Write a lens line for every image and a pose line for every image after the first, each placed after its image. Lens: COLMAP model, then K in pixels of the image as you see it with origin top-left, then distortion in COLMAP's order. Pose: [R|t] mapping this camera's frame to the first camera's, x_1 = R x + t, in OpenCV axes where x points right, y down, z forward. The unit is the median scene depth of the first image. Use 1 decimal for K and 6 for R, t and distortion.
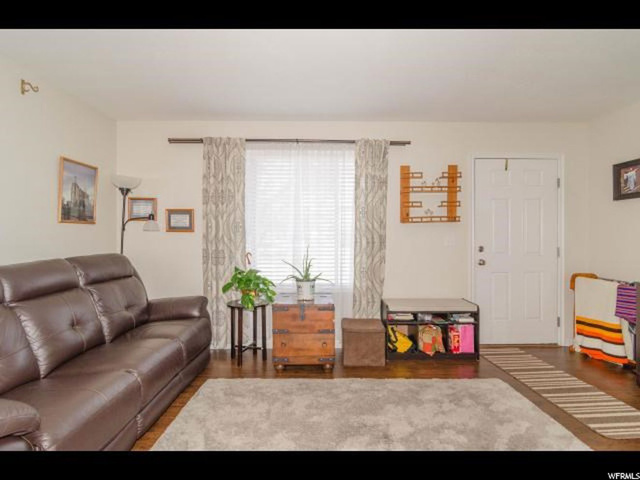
lens RADIAL K [[310.3, 0, 322.3], [0, 310.3, 242.9], [0, 0, 1]] dist [-0.001723, -0.000763]
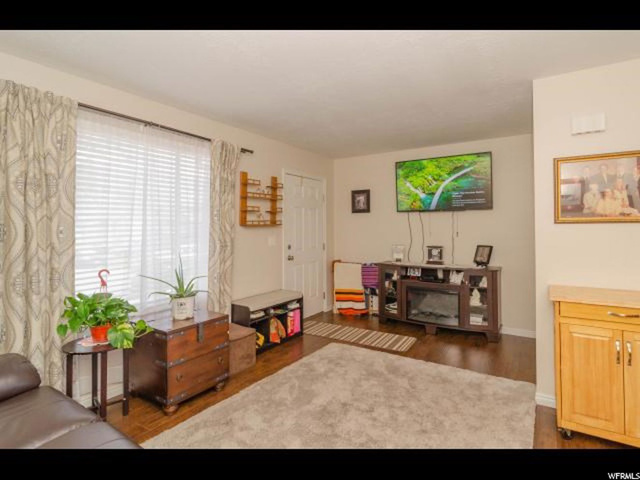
lens RADIAL K [[321.8, 0, 320.0], [0, 321.8, 229.6], [0, 0, 1]] dist [-0.000267, -0.000200]
pose [[0.582421, -0.005952, 0.812865, -0.510753], [0.018054, 0.999821, -0.005615, -0.045323], [-0.812686, 0.017946, 0.582425, 0.170042]]
